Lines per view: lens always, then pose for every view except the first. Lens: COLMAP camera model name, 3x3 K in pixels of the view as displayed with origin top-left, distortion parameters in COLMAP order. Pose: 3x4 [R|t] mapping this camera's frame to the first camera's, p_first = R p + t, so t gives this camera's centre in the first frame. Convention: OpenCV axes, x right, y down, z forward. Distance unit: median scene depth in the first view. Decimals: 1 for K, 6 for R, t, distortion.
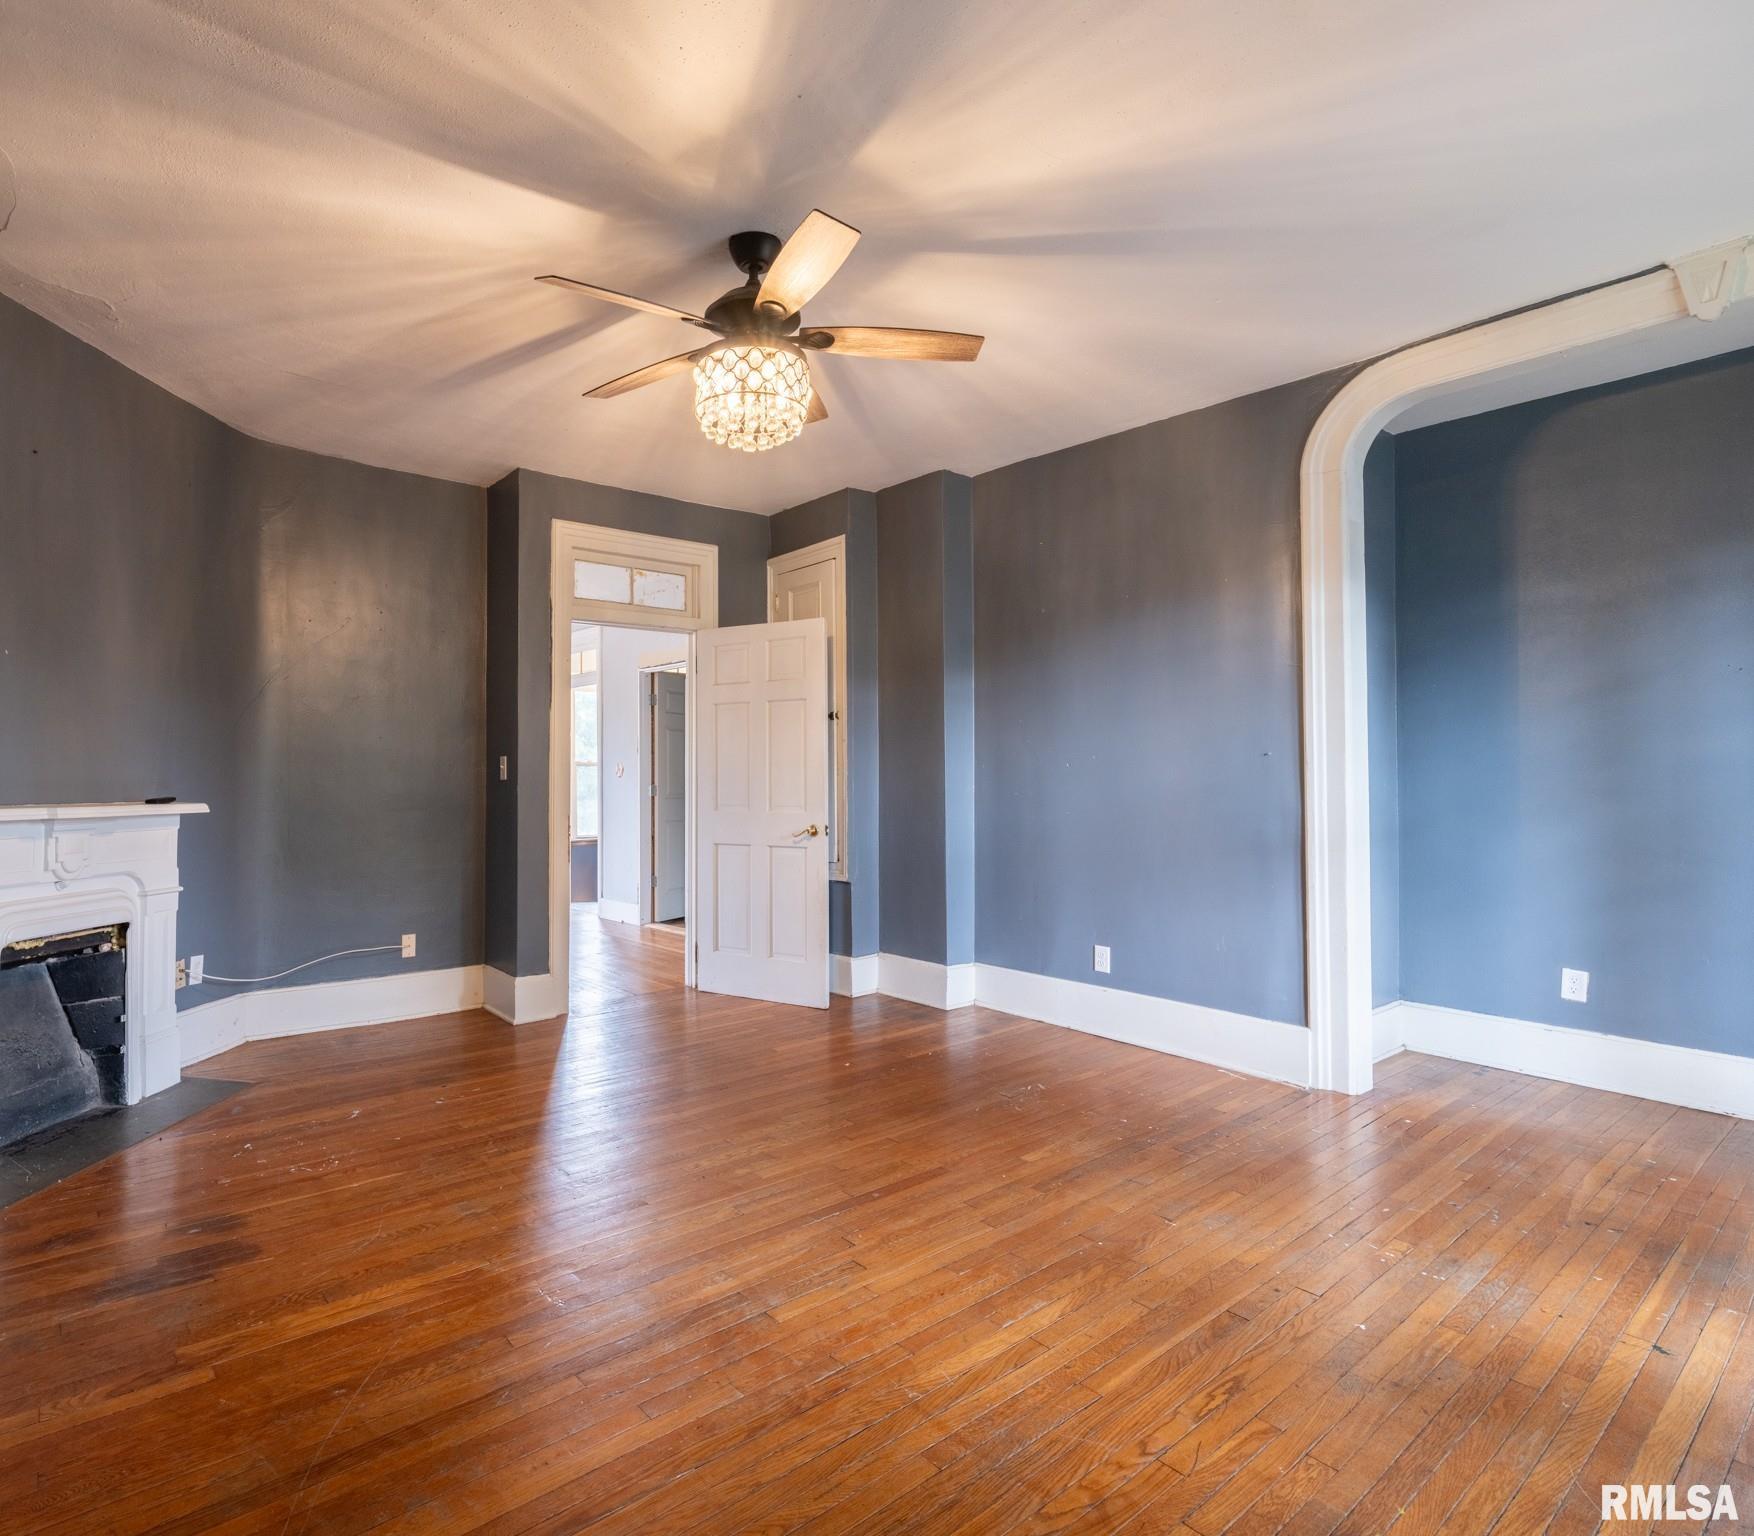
lens RADIAL K [[955.5, 0, 738.3], [0, 955.5, 767.4], [0, 0, 1]] dist [-0.000140, 0.001265]
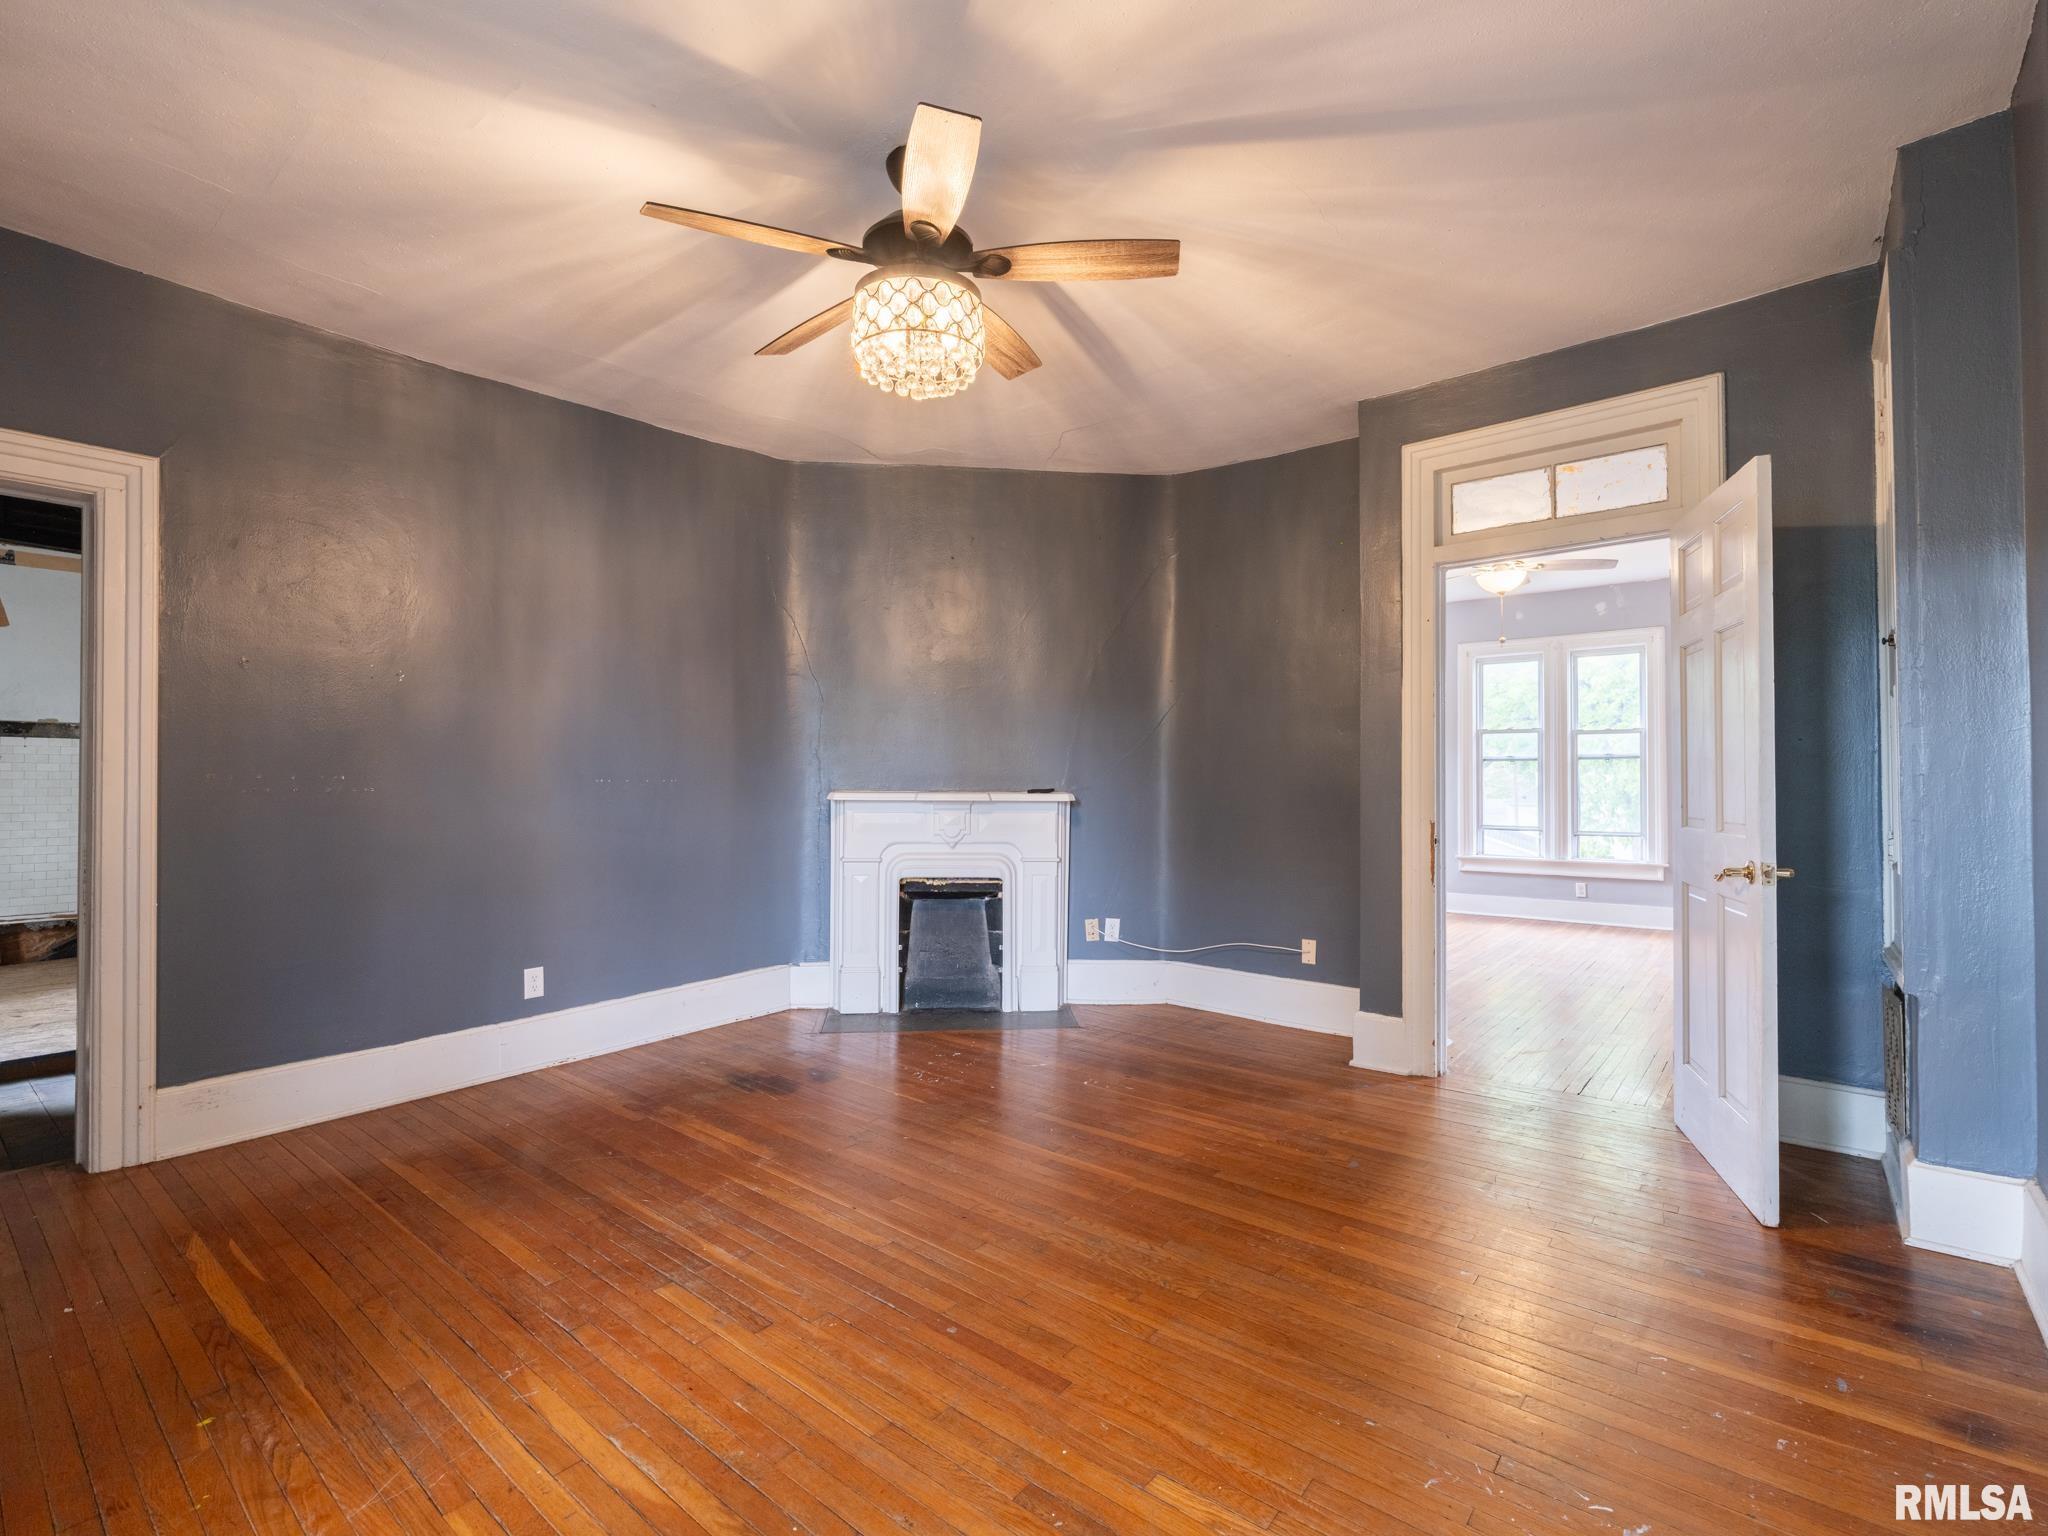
lens RADIAL K [[958.6, 0, 1014.3], [0, 958.6, 766.0], [0, 0, 1]] dist [-0.002154, 0.000733]
pose [[0.222520, -0.009978, -0.974877, 0.885621], [0.010710, 0.999912, -0.007790, 0.014376], [0.974869, -0.008707, 0.222607, 0.884352]]
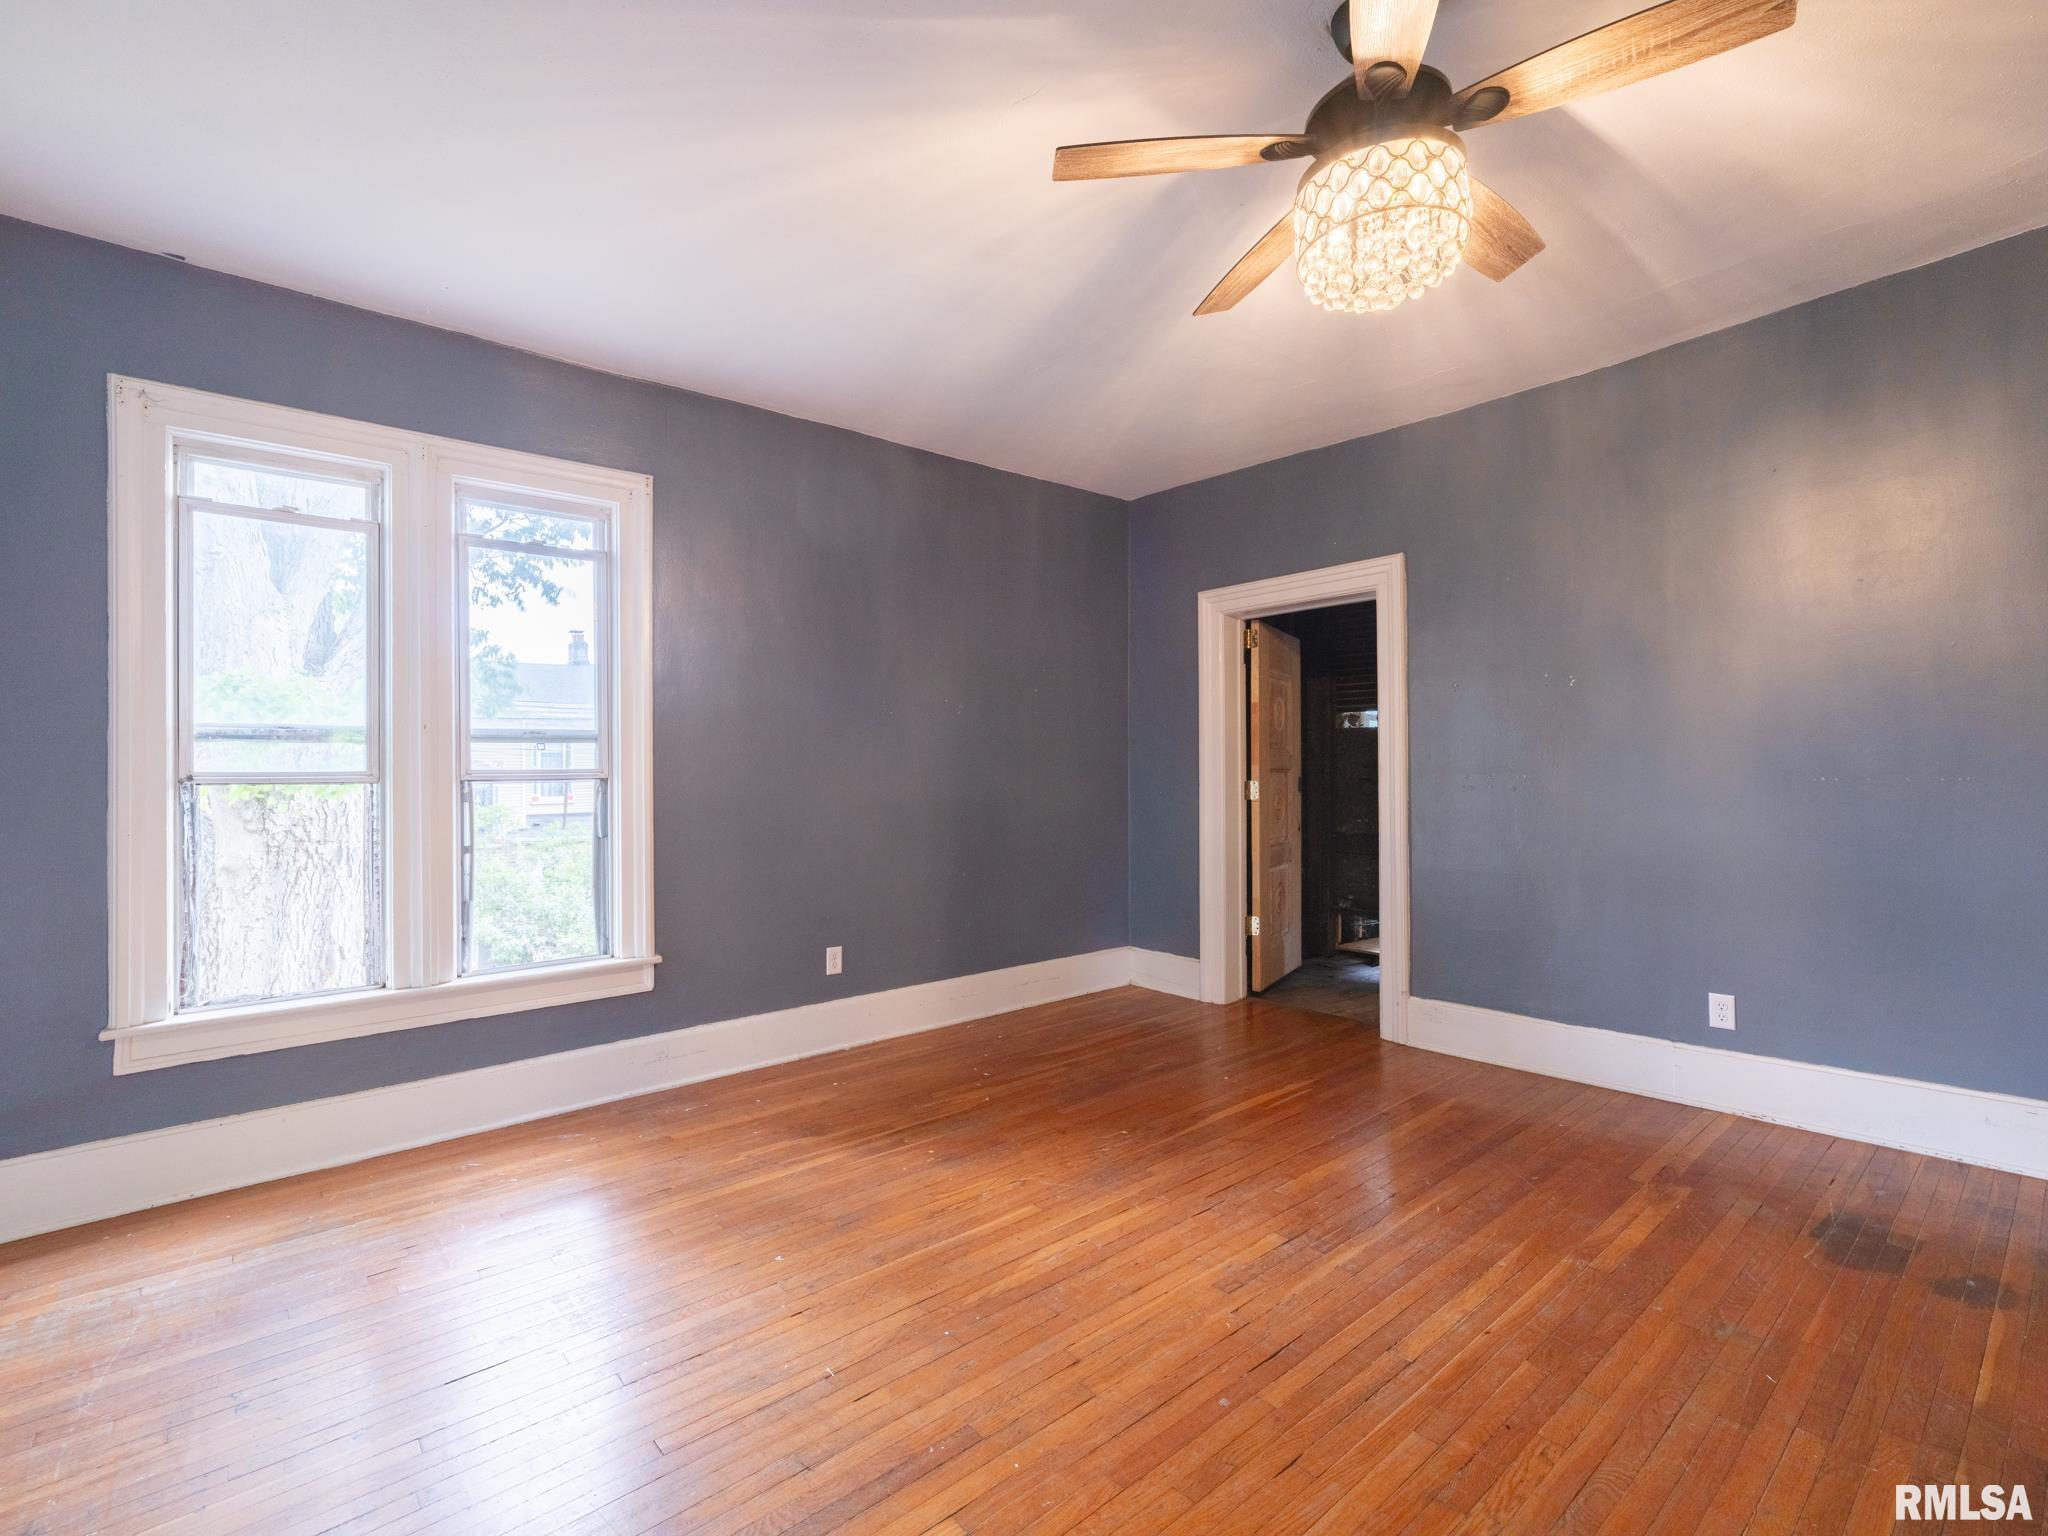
lens RADIAL K [[952.2, 0, 1029.3], [0, 952.2, 761.4], [0, 0, 1]] dist [-0.000405, 0.001152]
pose [[-0.998049, 0.009089, -0.061772, 0.317929], [0.010360, 0.999741, -0.020286, 0.009949], [0.061572, -0.020886, -0.997884, 1.665895]]
